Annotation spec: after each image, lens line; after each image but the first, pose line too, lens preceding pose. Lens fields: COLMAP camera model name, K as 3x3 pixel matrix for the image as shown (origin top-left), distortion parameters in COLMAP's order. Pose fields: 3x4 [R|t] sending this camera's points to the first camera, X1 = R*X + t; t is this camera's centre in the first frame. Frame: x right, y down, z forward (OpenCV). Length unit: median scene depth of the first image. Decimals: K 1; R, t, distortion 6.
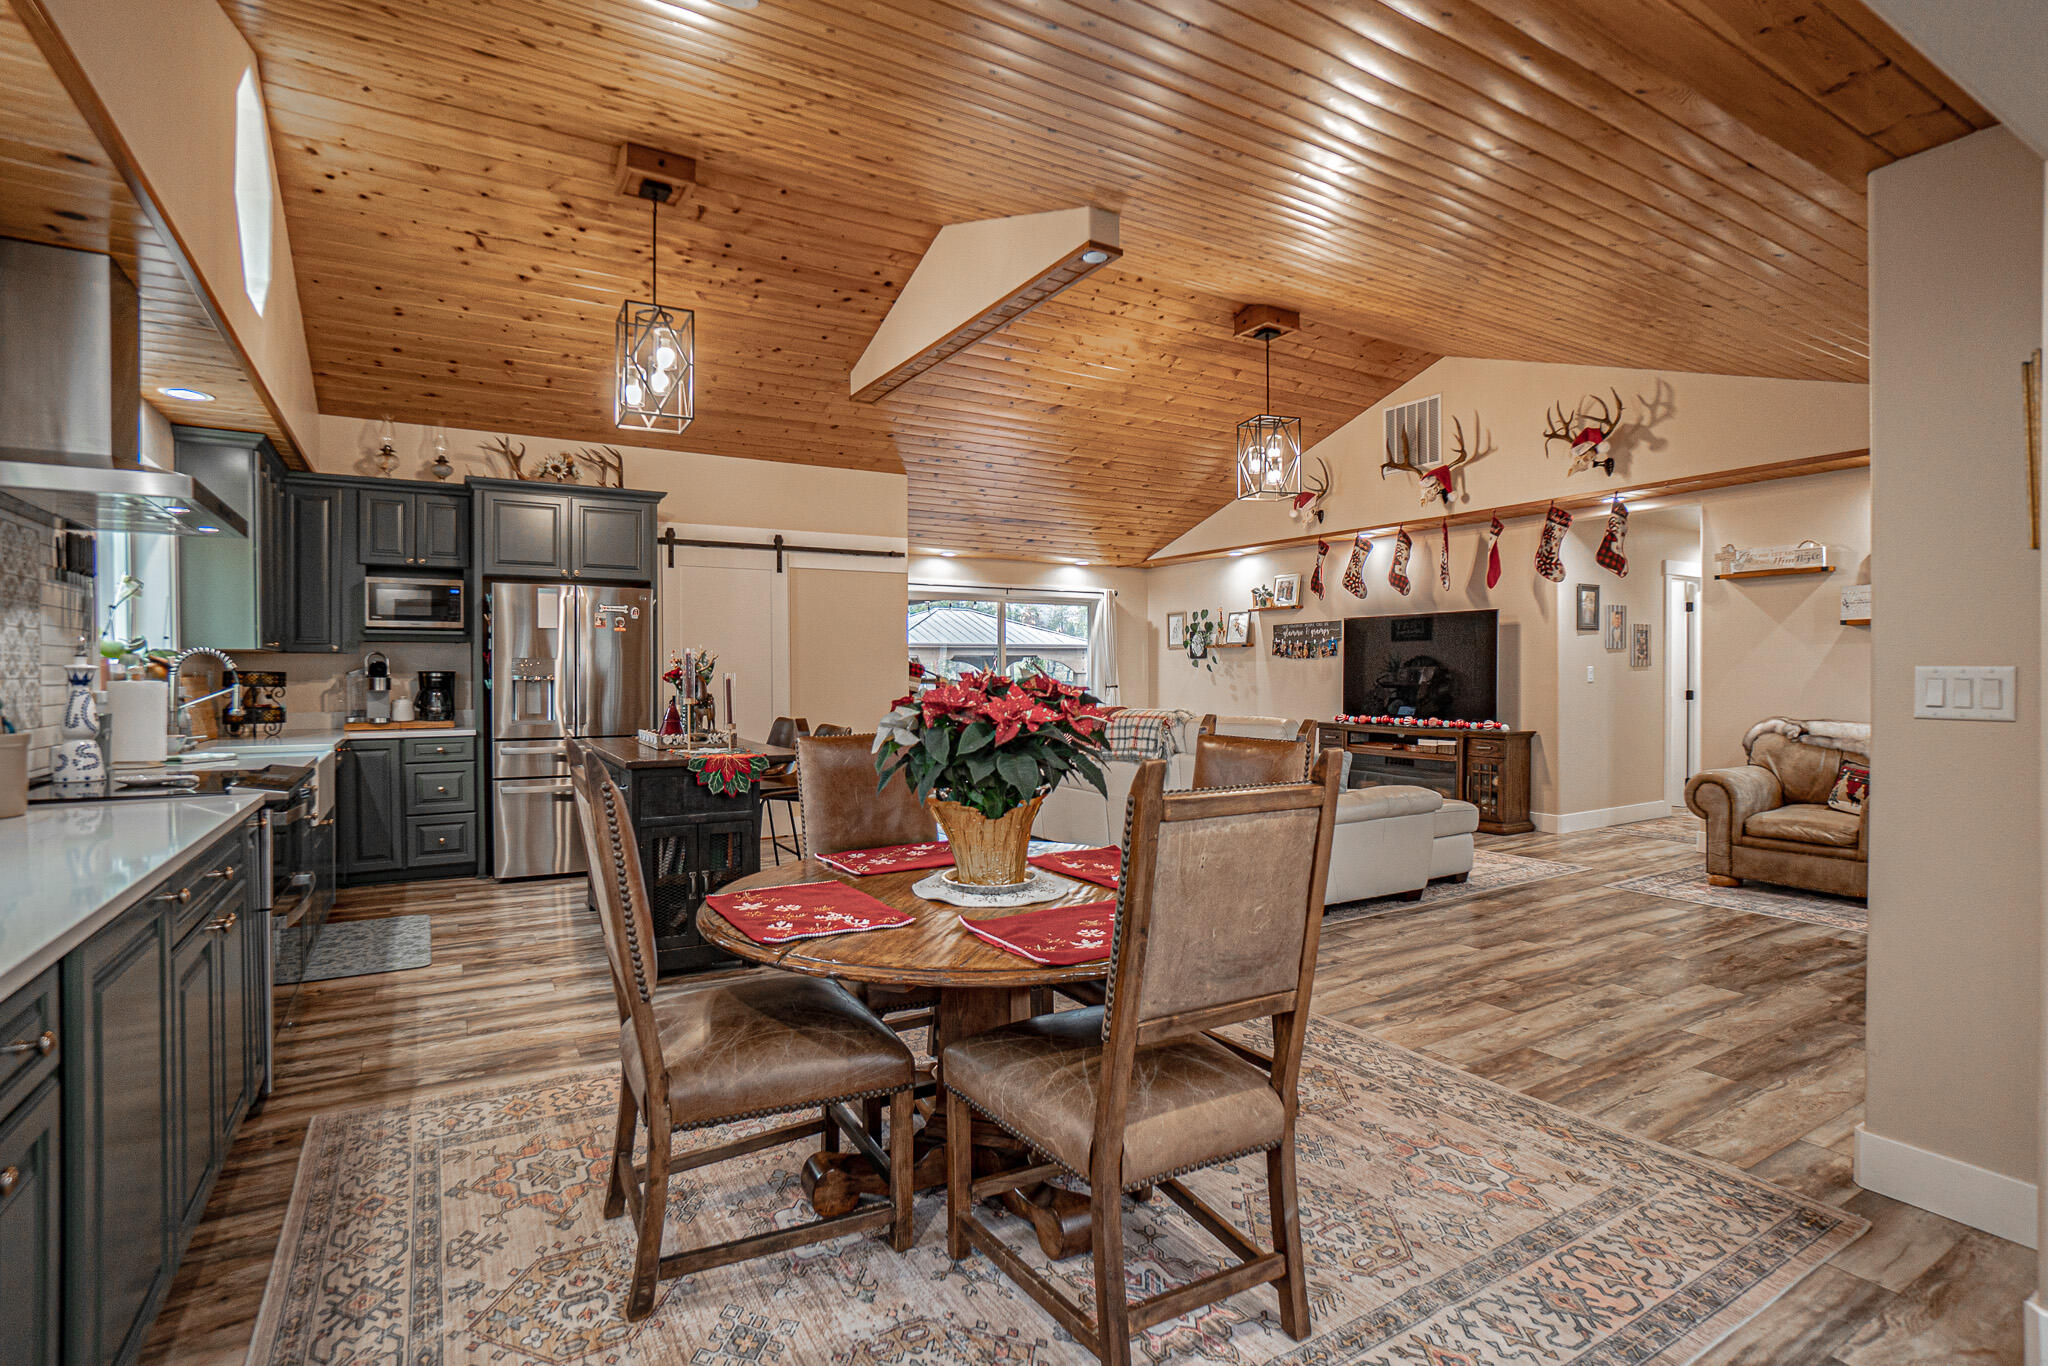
lens RADIAL K [[982.6, 0, 1015.4], [0, 982.6, 684.4], [0, 0, 1]] dist [-0.056807, 0.026101]
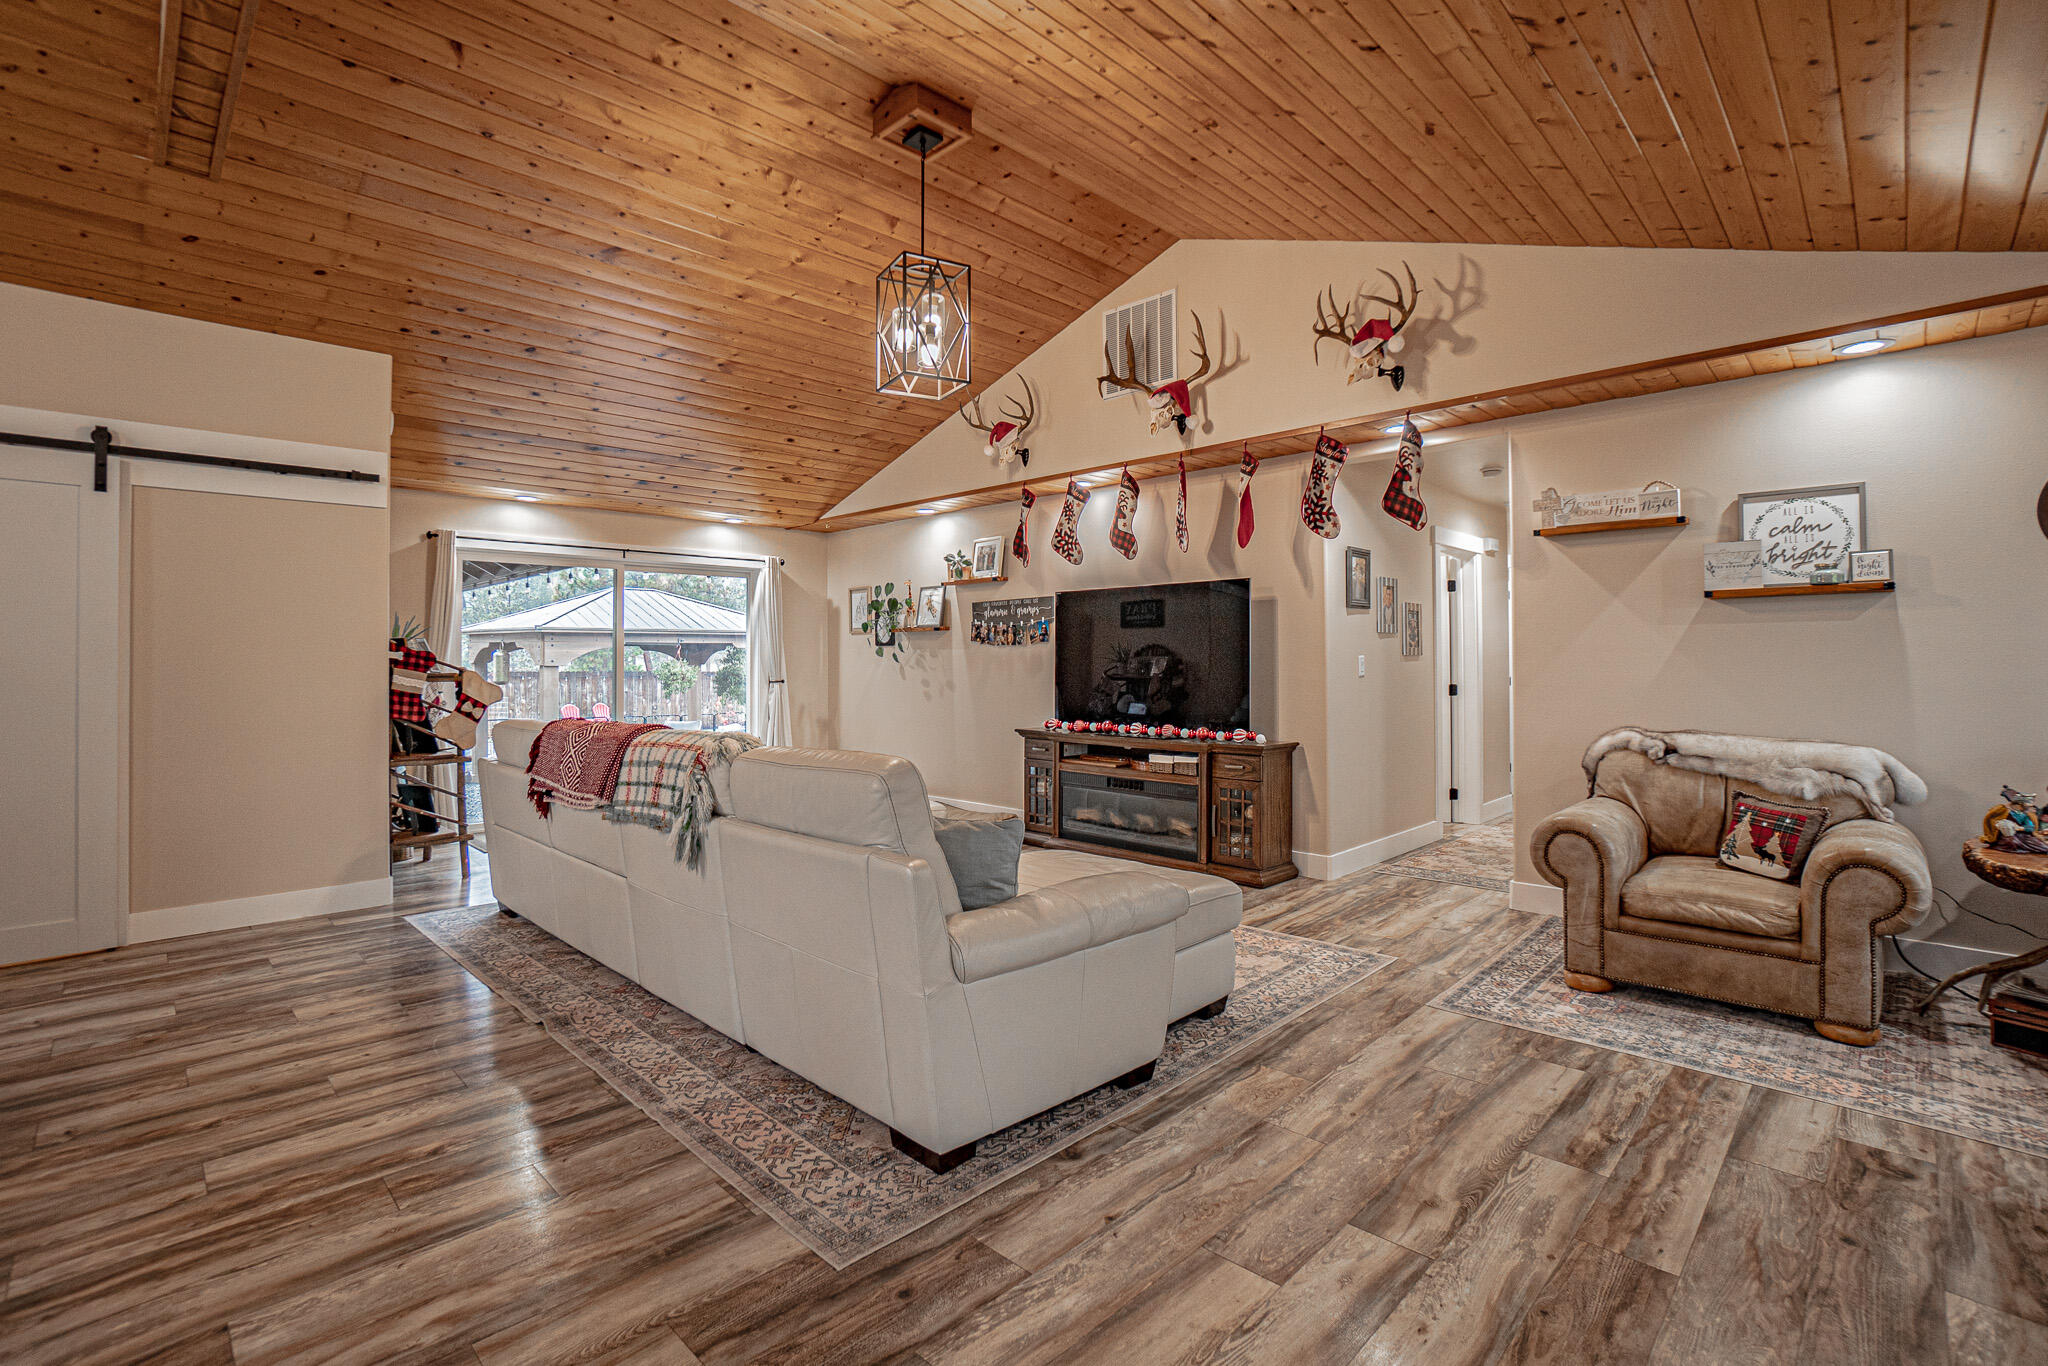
lens RADIAL K [[935.3, 0, 1006.9], [0, 935.3, 650.4], [0, 0, 1]] dist [-0.059444, 0.020050]
pose [[0.971736, 0.002812, 0.236054, 0.150493], [0.003052, 0.999696, -0.024474, -0.005721], [-0.236051, 0.024502, 0.971432, 0.356727]]
